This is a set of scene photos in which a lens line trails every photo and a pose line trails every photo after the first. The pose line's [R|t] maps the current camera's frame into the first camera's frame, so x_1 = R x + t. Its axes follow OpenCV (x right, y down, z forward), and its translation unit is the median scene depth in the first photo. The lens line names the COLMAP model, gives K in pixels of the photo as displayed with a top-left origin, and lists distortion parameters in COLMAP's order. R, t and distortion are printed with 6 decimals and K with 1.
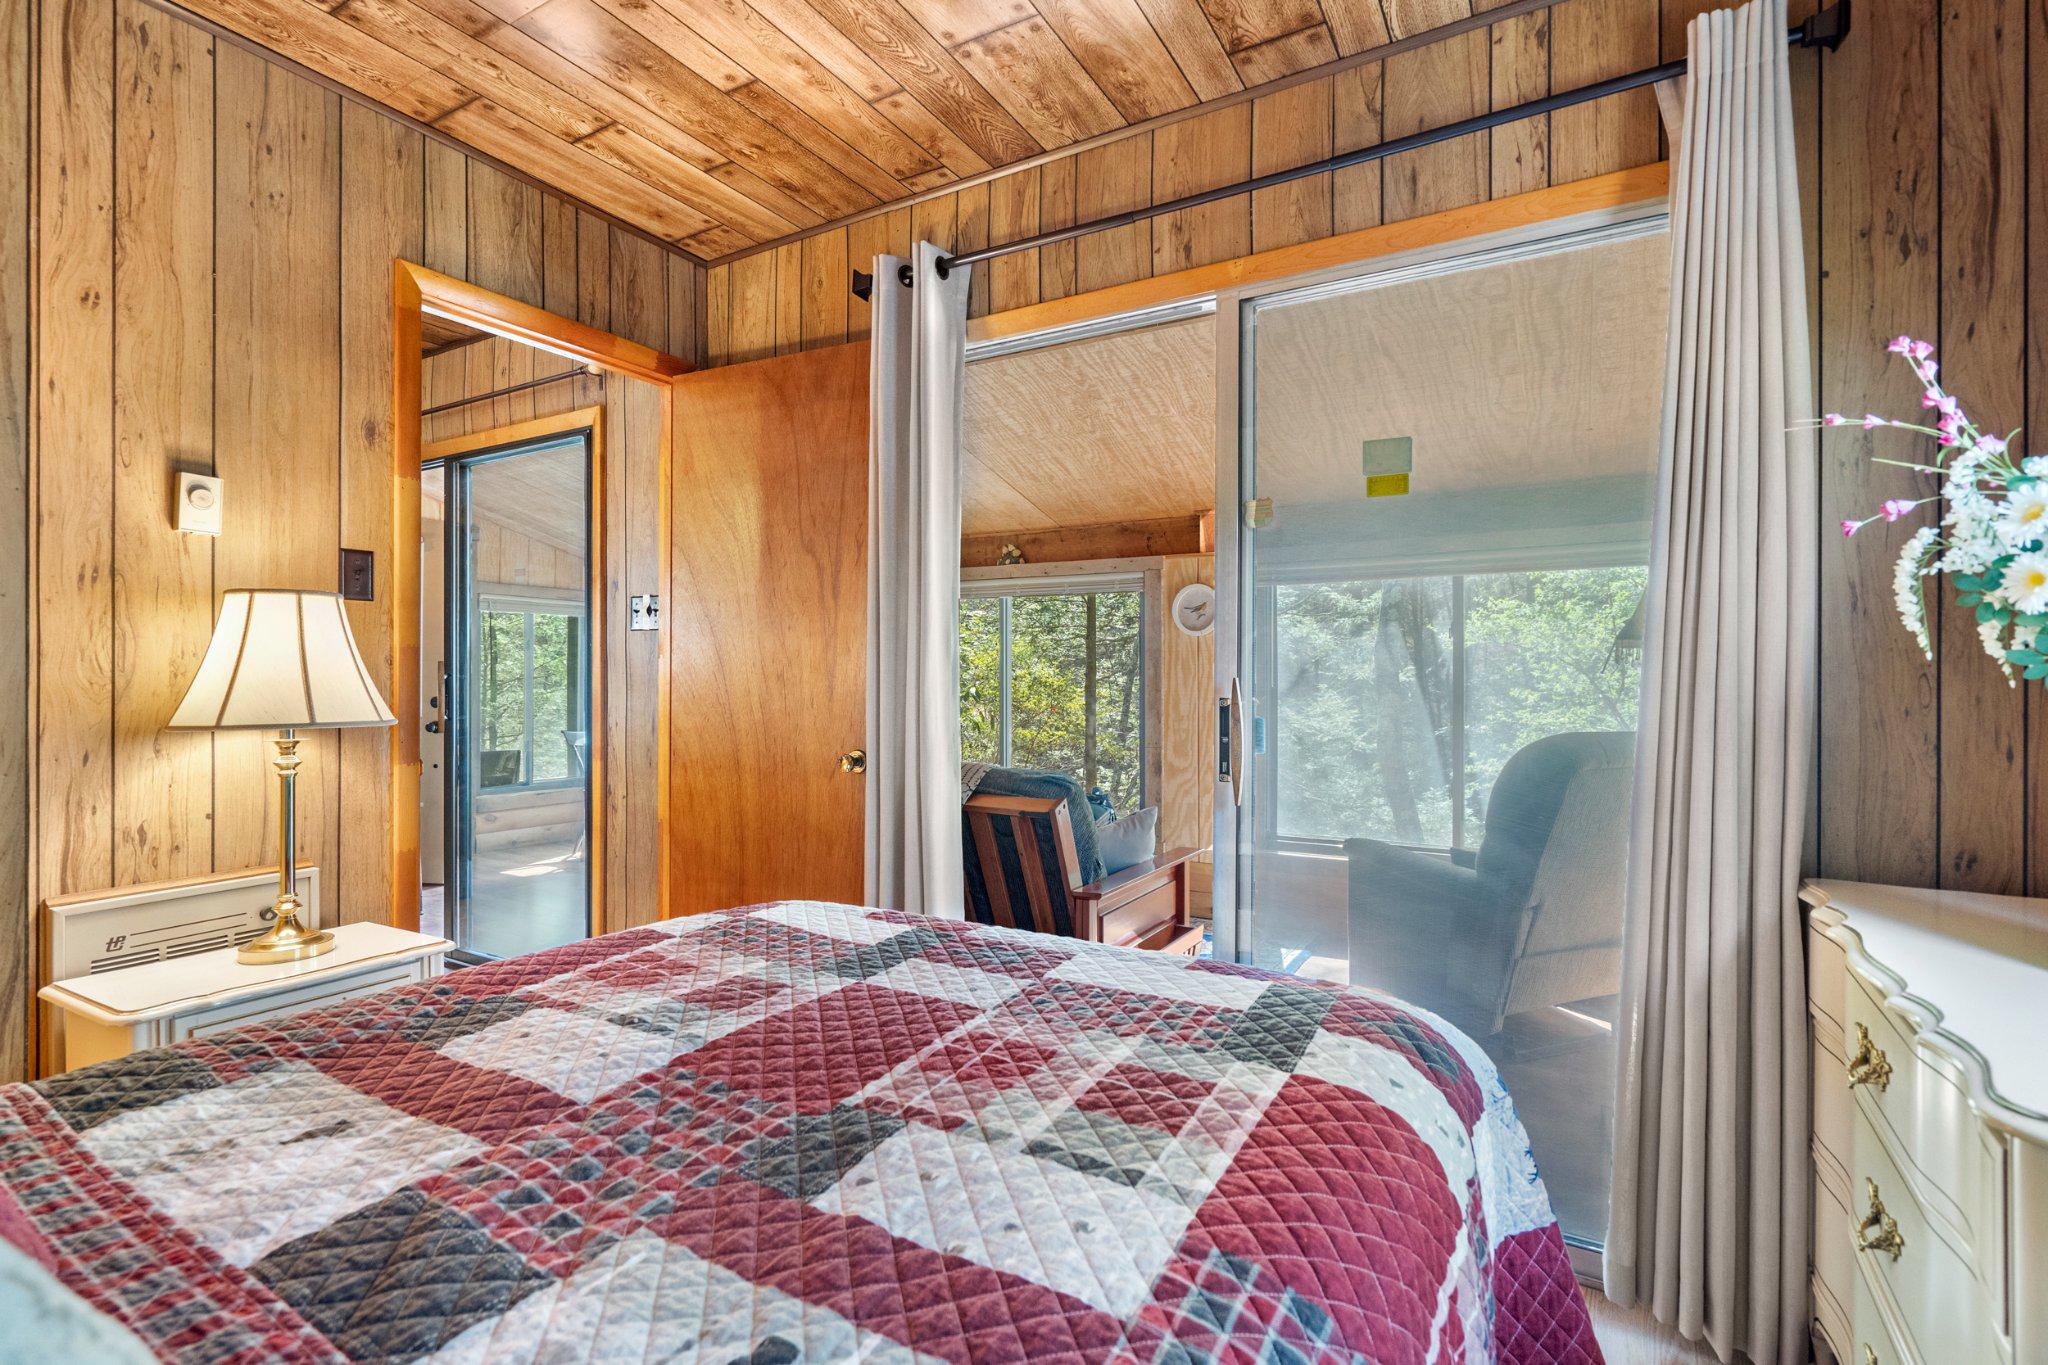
lens RADIAL K [[949.0, 0, 1024.5], [0, 949.0, 679.2], [0, 0, 1]] dist [-0.000751, 0.000616]
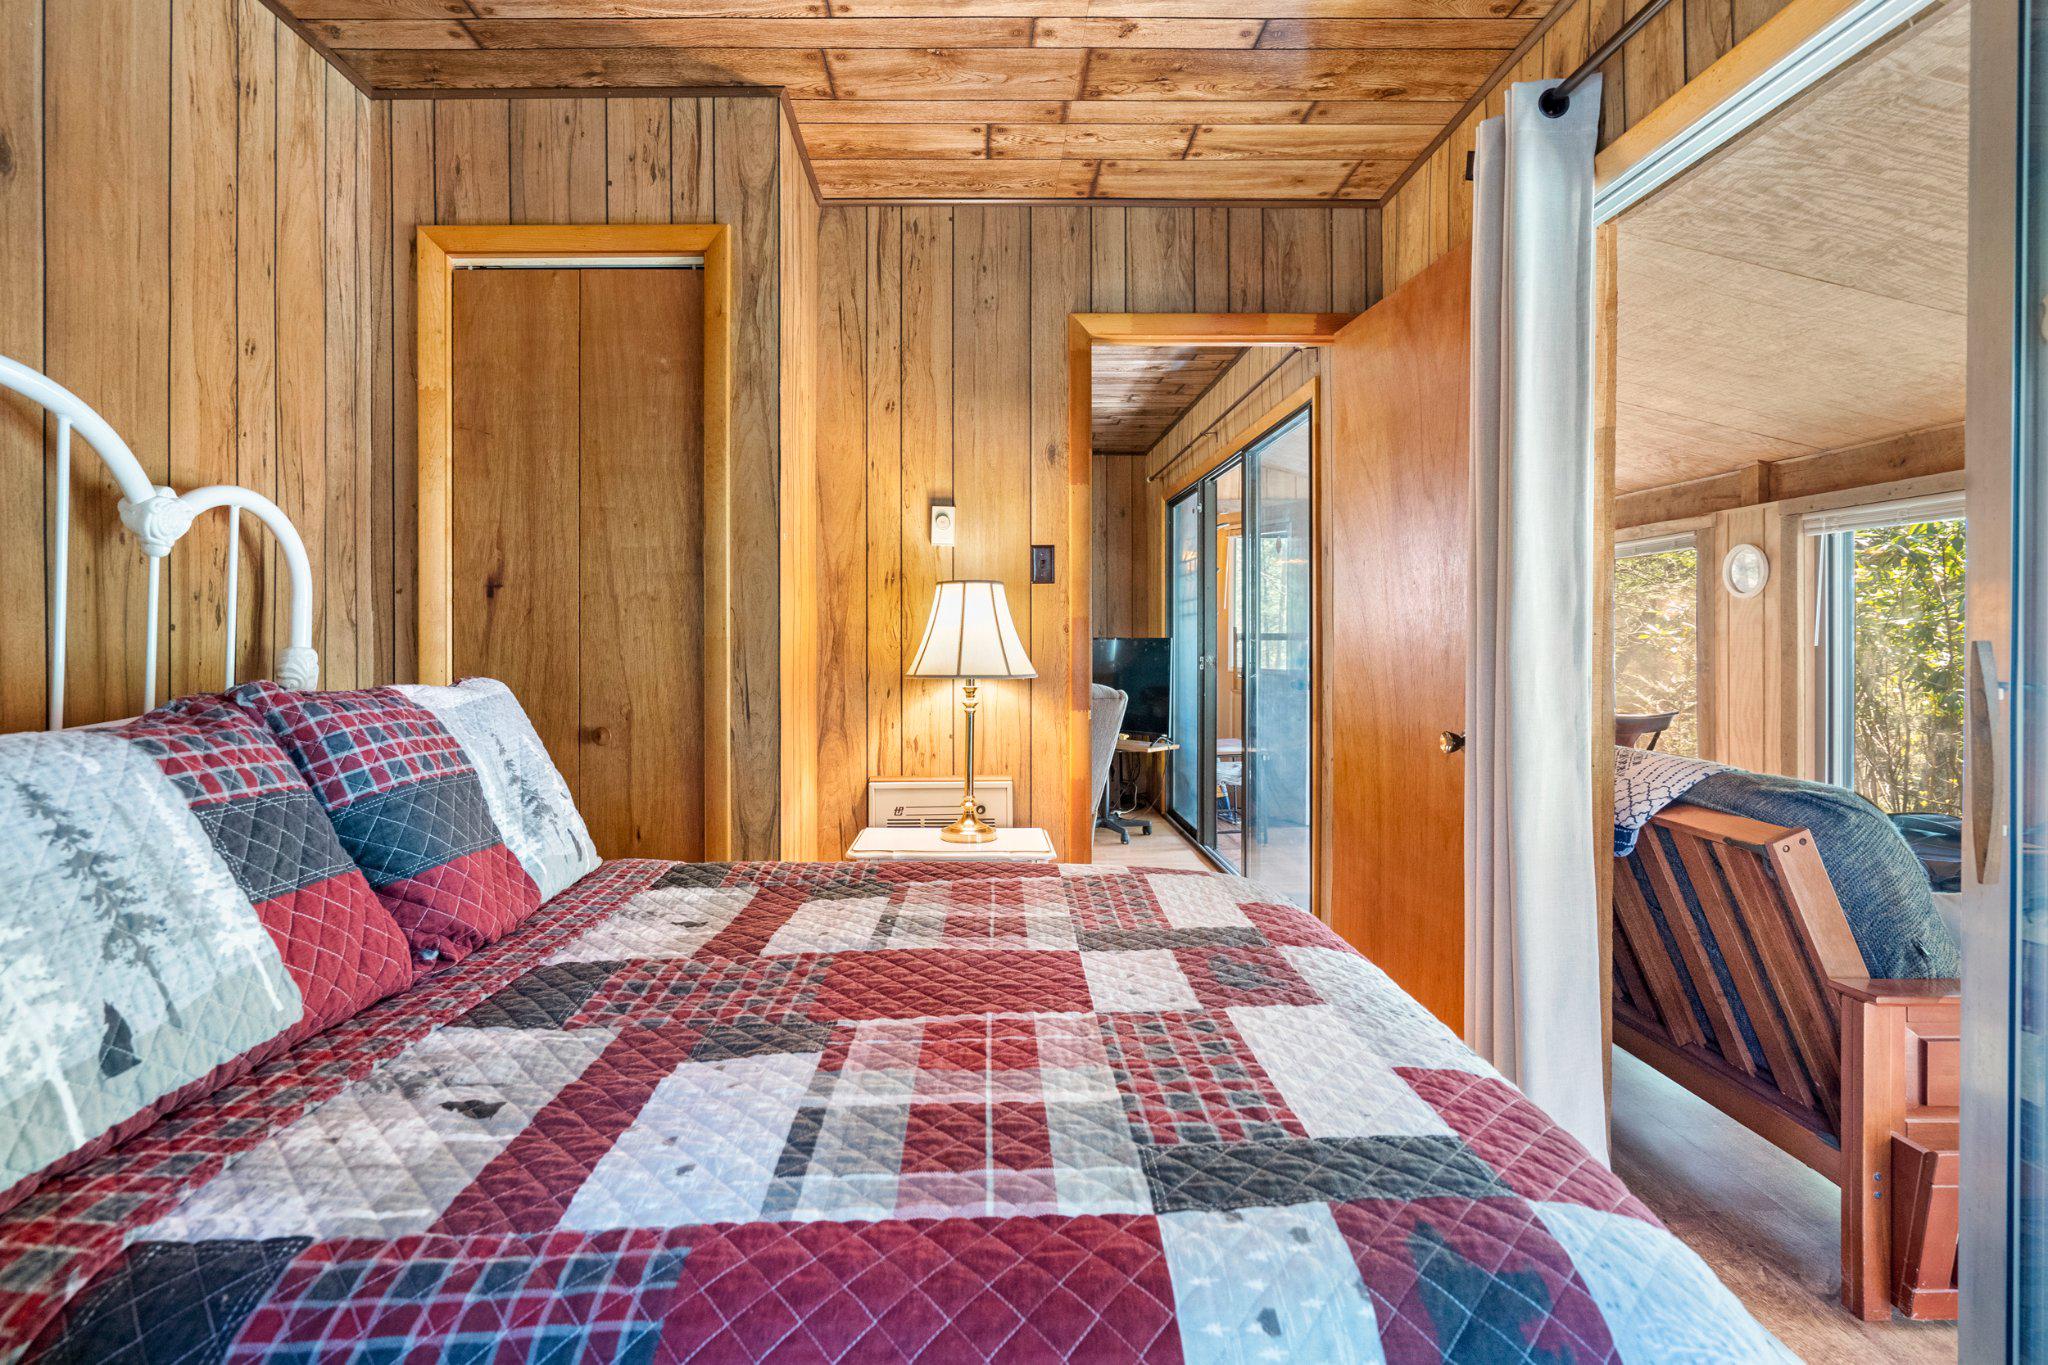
lens RADIAL K [[948.4, 0, 986.8], [0, 948.4, 641.1], [0, 0, 1]] dist [-0.005186, 0.000236]
pose [[0.512762, -0.002934, -0.858526, 0.447115], [0.001506, 0.999996, -0.002518, 0.000147], [0.858529, -0.000002, 0.512764, 0.299295]]
